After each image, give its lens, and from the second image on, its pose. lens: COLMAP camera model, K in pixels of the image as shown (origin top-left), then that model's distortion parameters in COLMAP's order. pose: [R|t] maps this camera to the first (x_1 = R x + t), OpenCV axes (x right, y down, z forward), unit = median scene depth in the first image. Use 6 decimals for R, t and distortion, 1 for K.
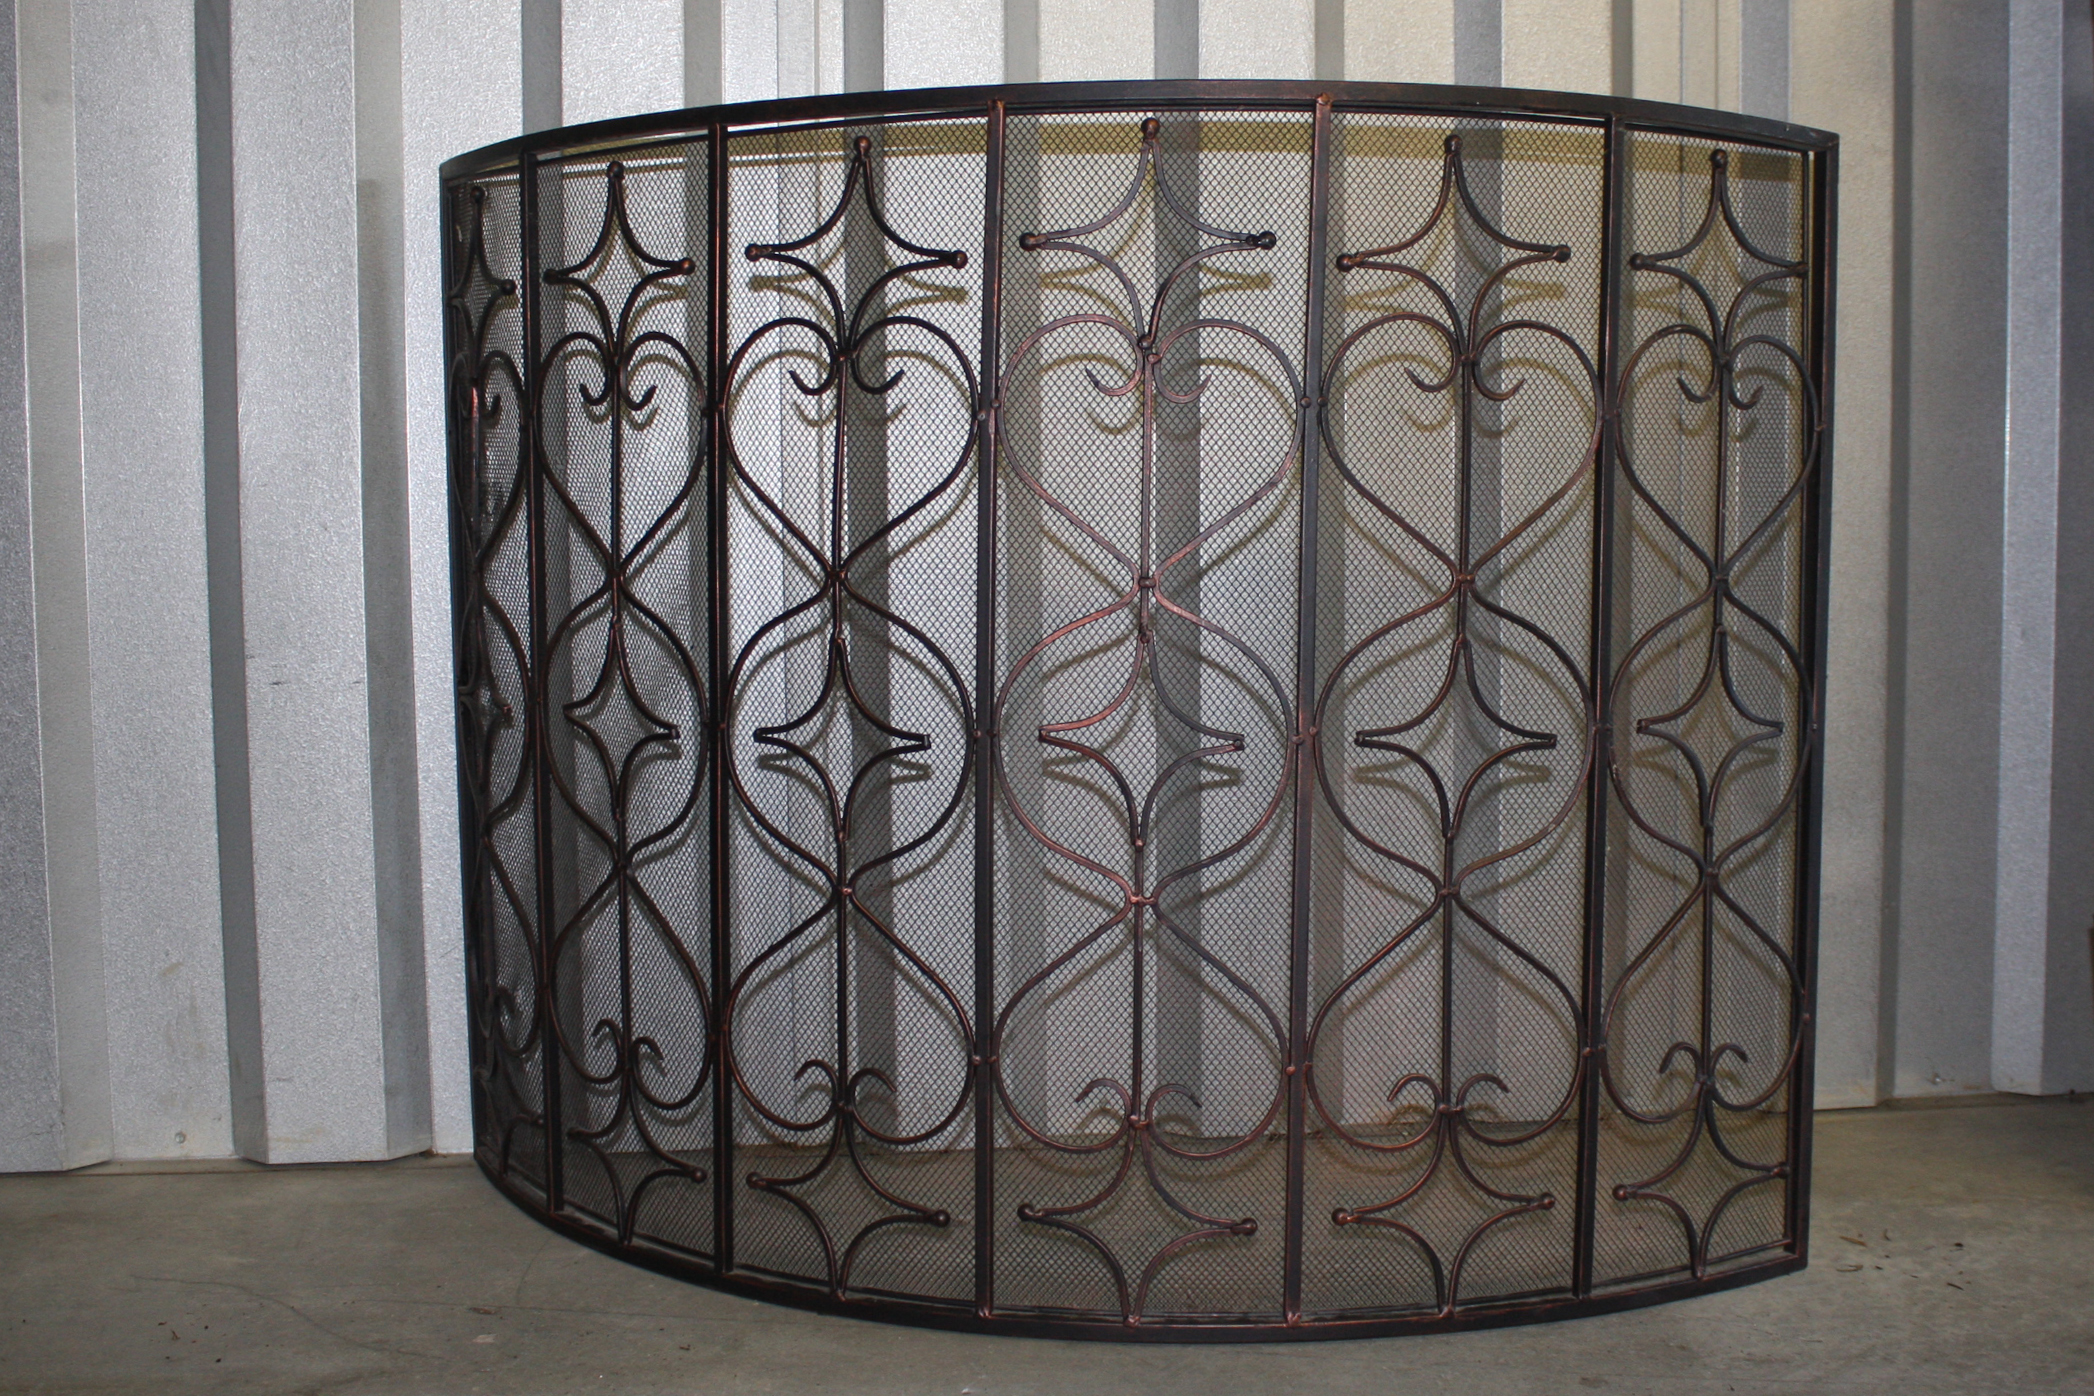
lens RADIAL K [[2514.1, 0, 1043.5], [0, 2514.1, 690.5], [0, 0, 1]] dist [-0.016824, 0.000000]
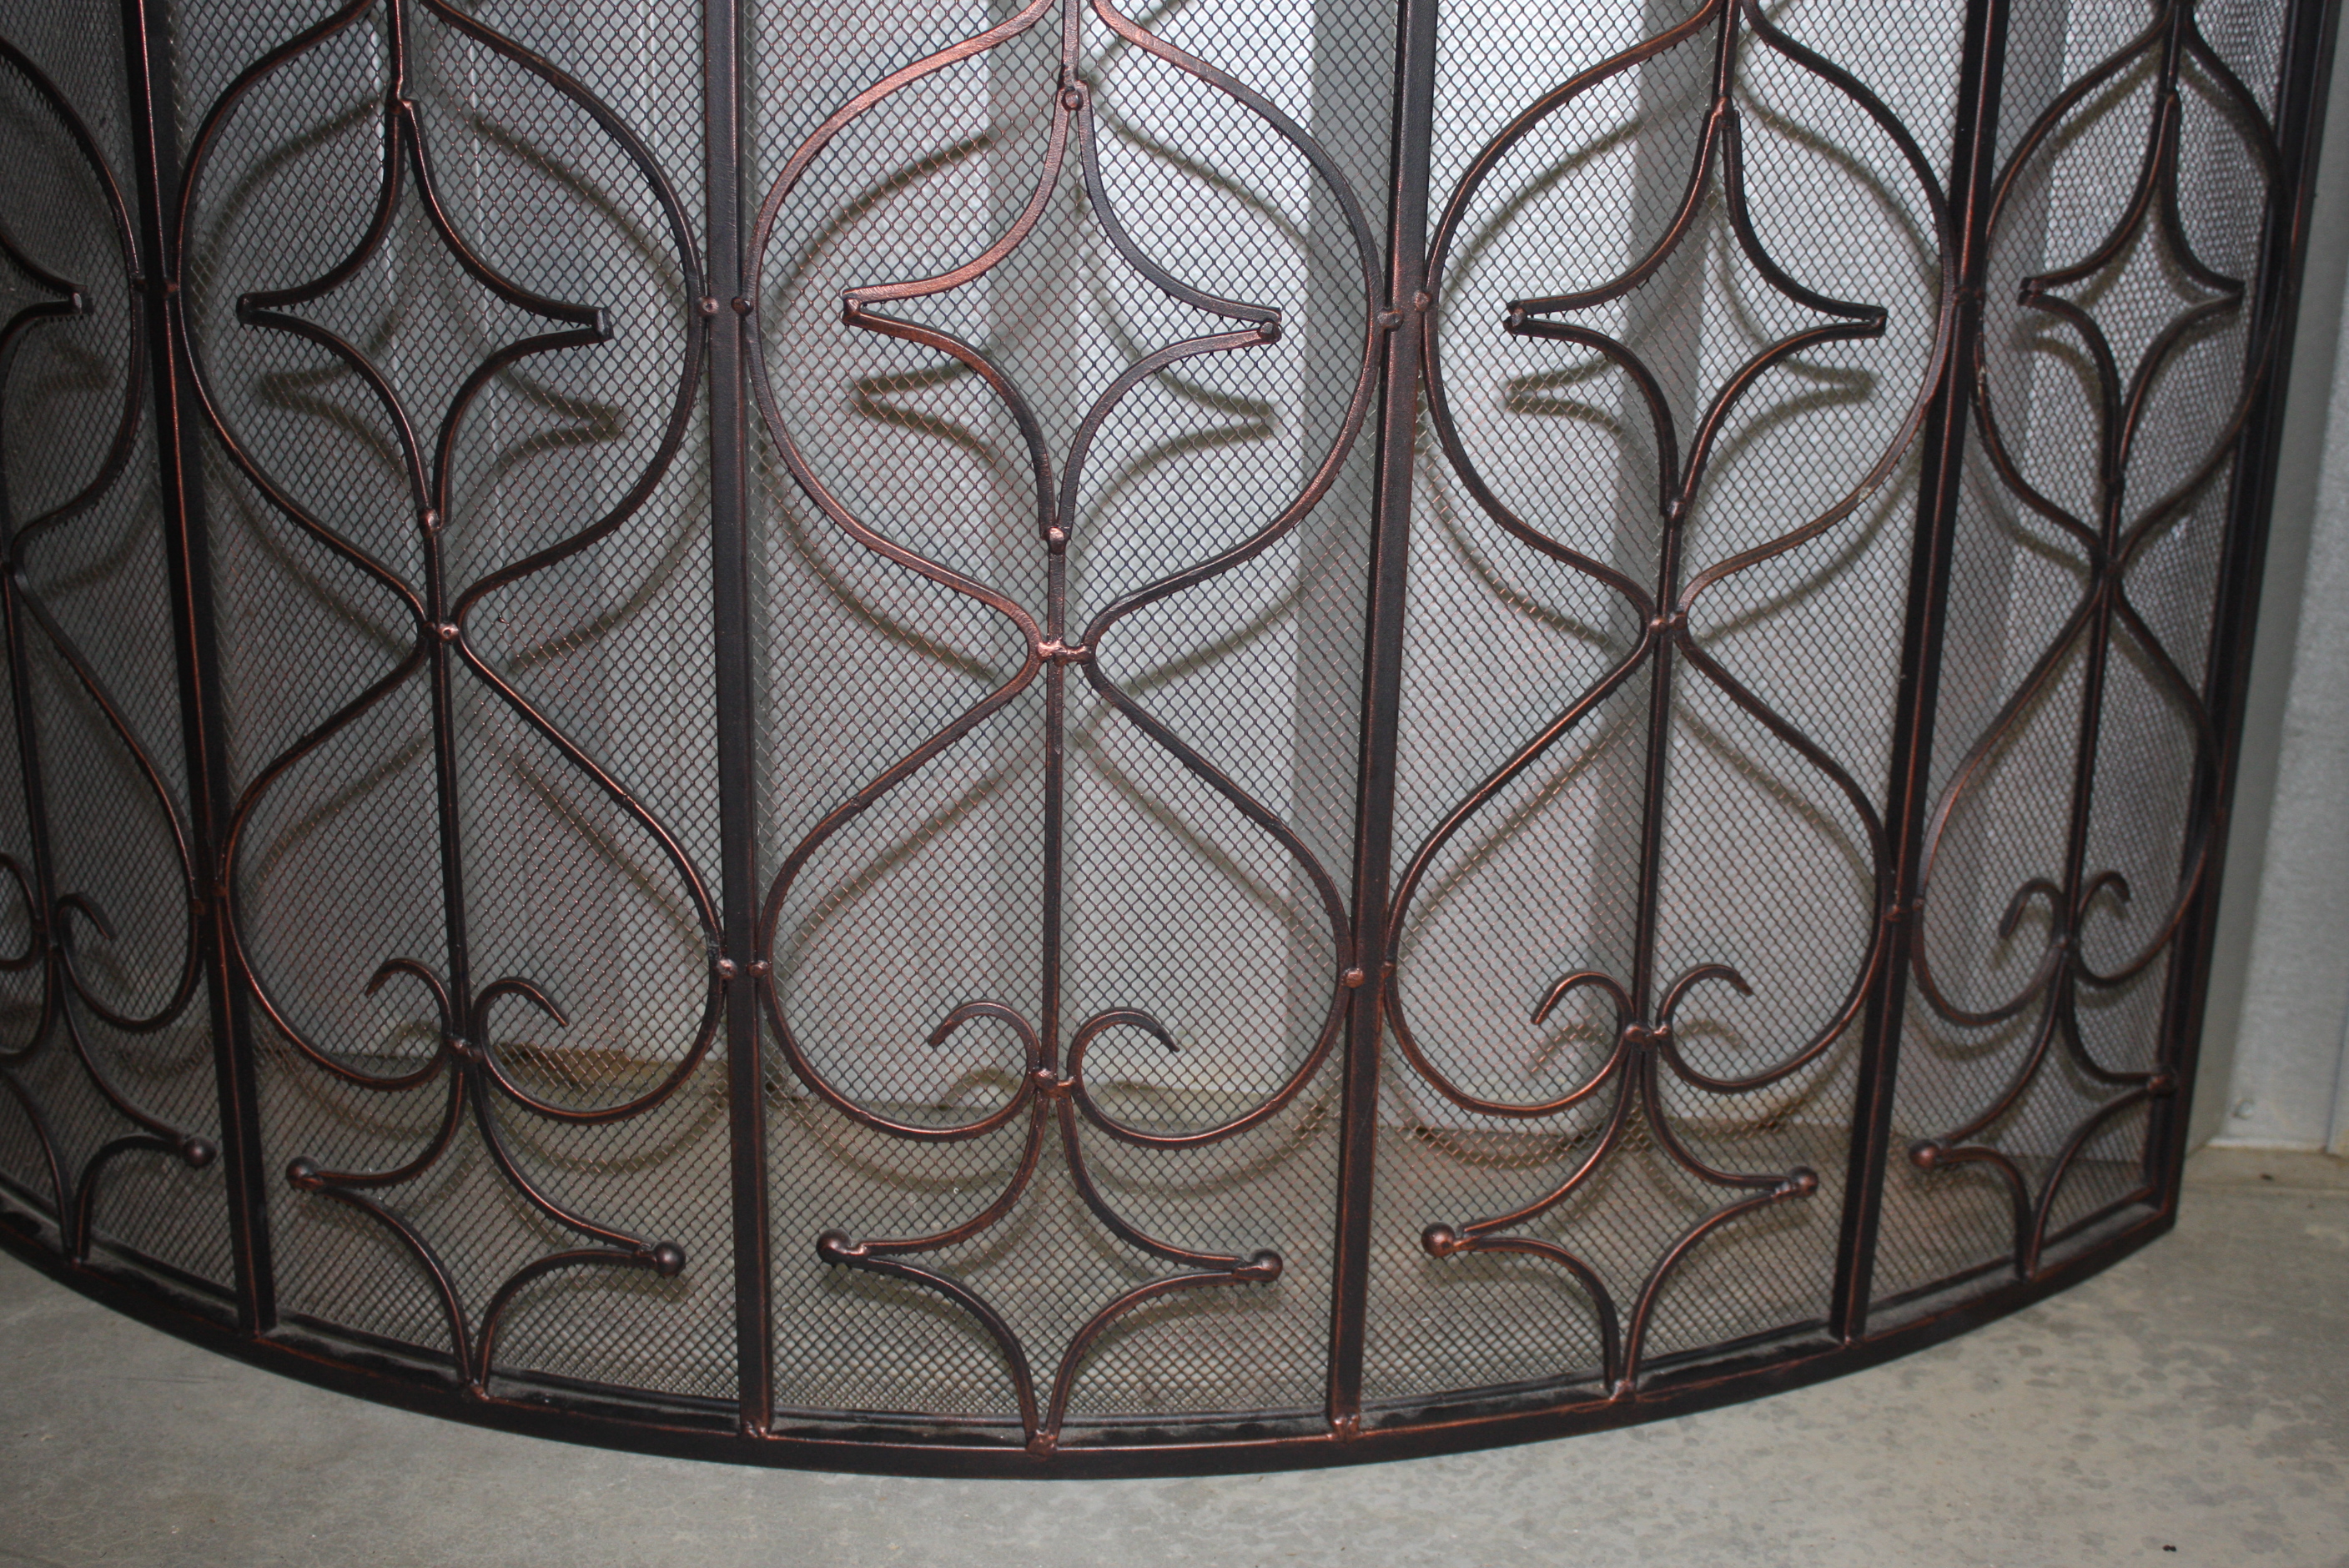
lens RADIAL K [[2710.3, 0, 1150.7], [0, 2710.3, 783.7], [0, 0, 1]] dist [-0.030896, 0.000000]
pose [[0.991147, -0.023134, 0.130735, -0.012843], [-0.004374, 0.978478, 0.206304, -0.000047], [-0.132694, -0.205050, 0.969715, 0.473795]]
